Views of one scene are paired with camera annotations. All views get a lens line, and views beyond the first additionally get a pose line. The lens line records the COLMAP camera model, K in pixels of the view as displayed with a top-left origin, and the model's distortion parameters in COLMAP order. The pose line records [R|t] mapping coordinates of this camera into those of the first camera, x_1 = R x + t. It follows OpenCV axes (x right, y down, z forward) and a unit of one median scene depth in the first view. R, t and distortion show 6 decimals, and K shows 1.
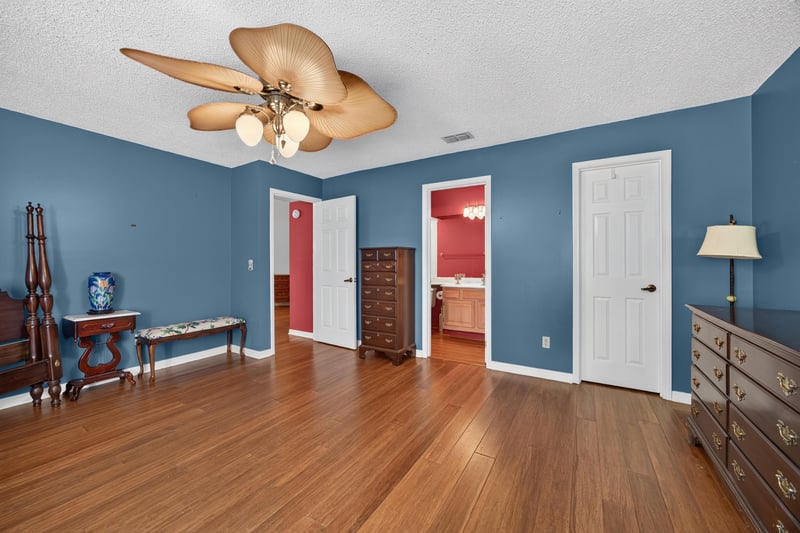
lens RADIAL K [[311.7, 0, 398.9], [0, 311.7, 262.2], [0, 0, 1]] dist [-0.018693, 0.000986]
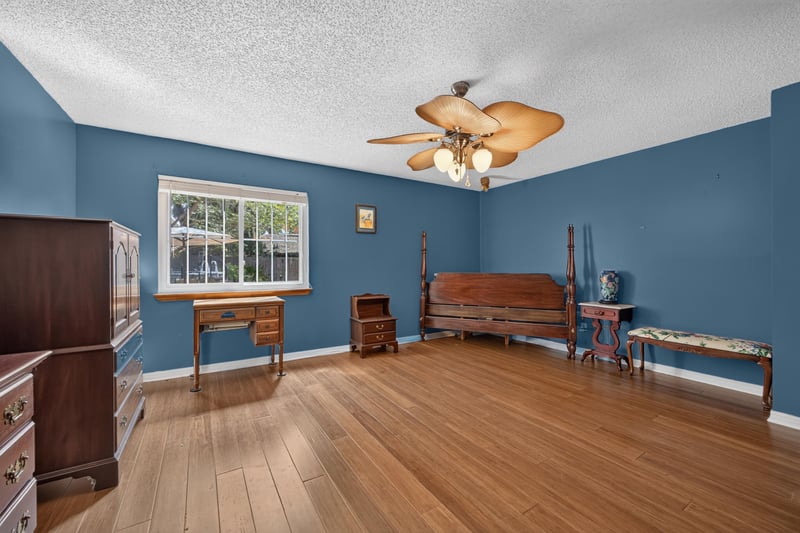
lens RADIAL K [[320.5, 0, 397.7], [0, 320.5, 268.1], [0, 0, 1]] dist [-0.014390, 0.000280]
pose [[-0.456473, 0.016021, -0.889593, 0.634636], [0.005051, 0.999868, 0.015416, -0.000544], [0.889723, 0.002544, -0.456494, 0.947452]]
